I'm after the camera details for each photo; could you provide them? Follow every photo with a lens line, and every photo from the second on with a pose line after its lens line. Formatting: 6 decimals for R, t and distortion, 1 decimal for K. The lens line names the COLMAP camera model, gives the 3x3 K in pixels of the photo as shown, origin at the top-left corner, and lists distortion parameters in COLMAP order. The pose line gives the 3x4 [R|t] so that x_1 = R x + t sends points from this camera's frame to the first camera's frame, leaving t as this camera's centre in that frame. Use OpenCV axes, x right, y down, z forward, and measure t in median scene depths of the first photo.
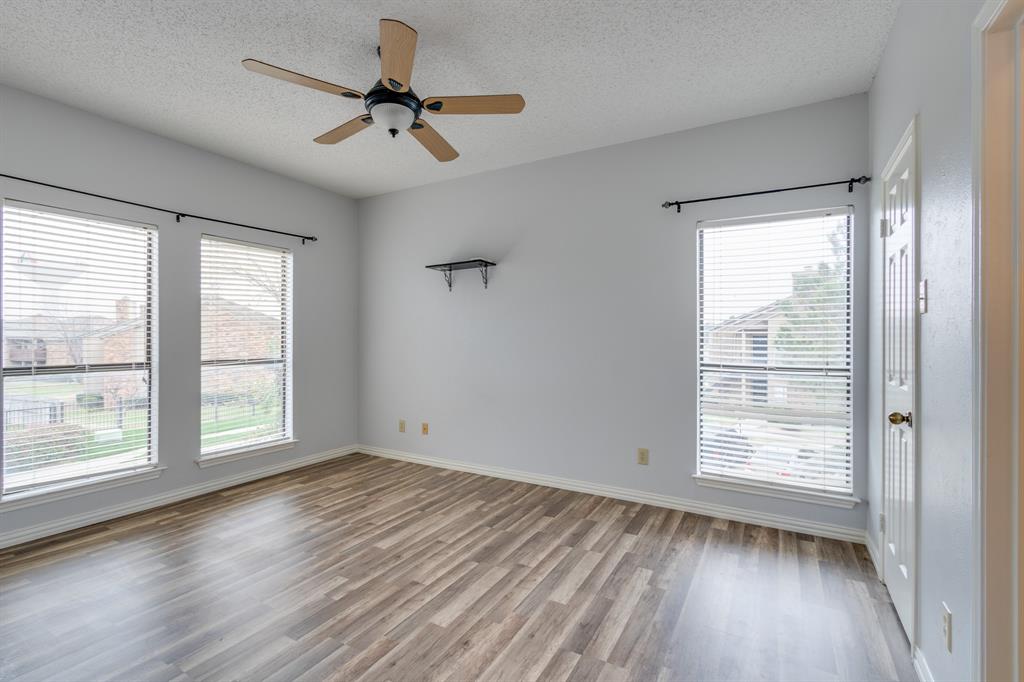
lens RADIAL K [[462.2, 0, 512.0], [0, 462.2, 341.0], [0, 0, 1]] dist [-0.001404, -0.000233]
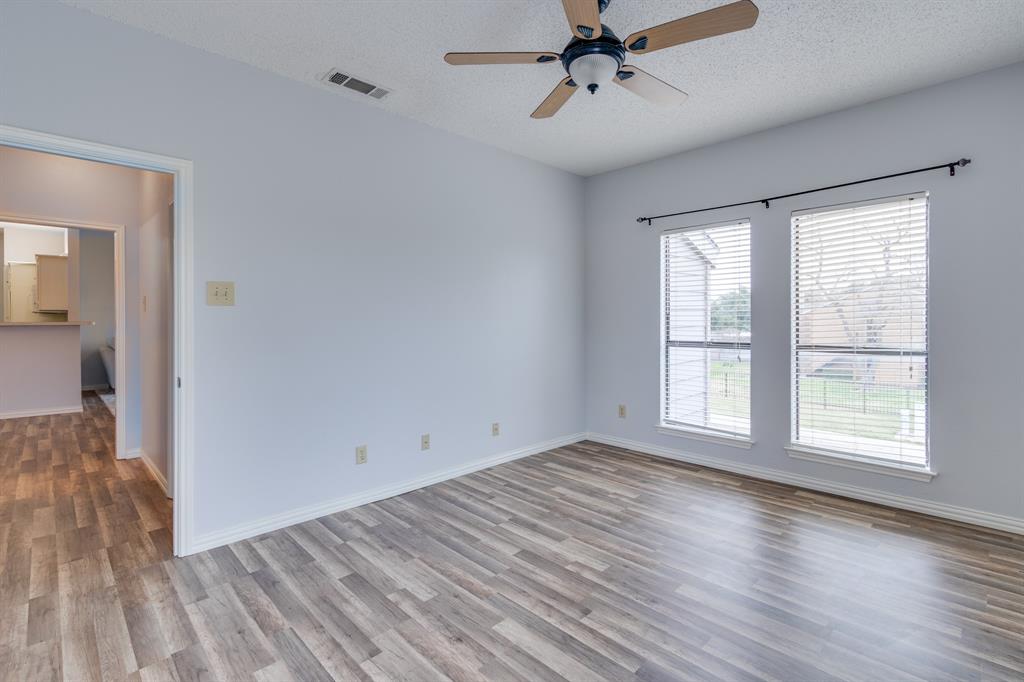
lens RADIAL K [[476.5, 0, 517.6], [0, 476.5, 317.7], [0, 0, 1]] dist [0.000357, -0.000020]
pose [[-0.267131, -0.007839, -0.963628, 0.462933], [-0.004551, 0.999966, -0.006873, -0.003763], [0.963650, 0.002549, -0.267157, 0.773322]]
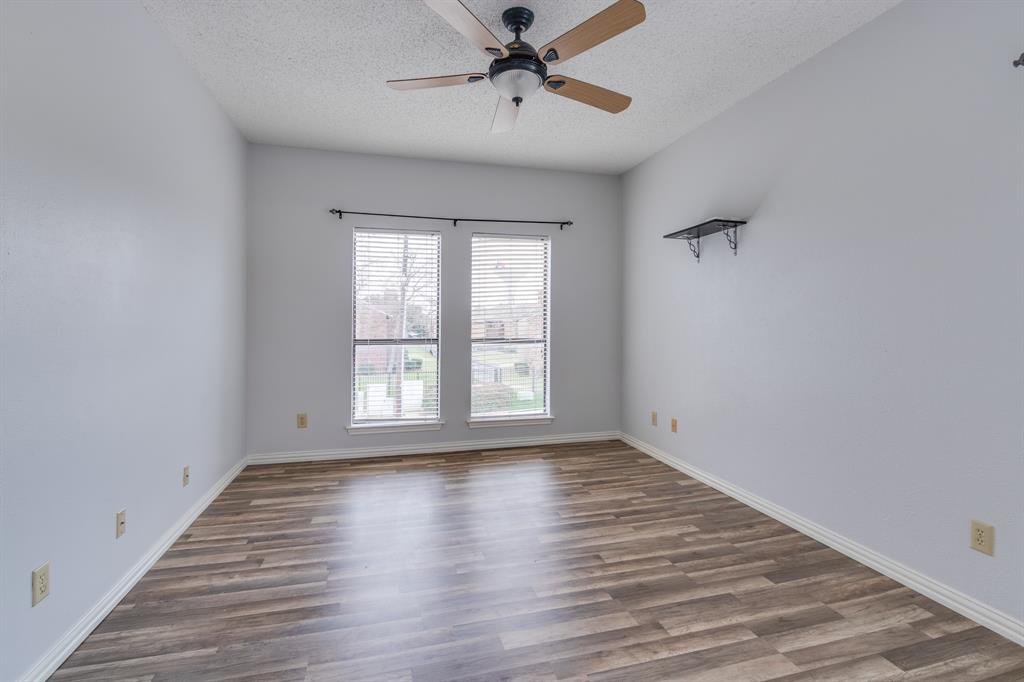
lens RADIAL K [[473.4, 0, 510.7], [0, 473.4, 317.6], [0, 0, 1]] dist [-0.000632, 0.000024]
pose [[0.704619, -0.004361, -0.709572, 0.295406], [-0.004953, 0.999927, -0.011063, 0.001497], [0.709568, 0.011310, 0.704546, 0.219326]]
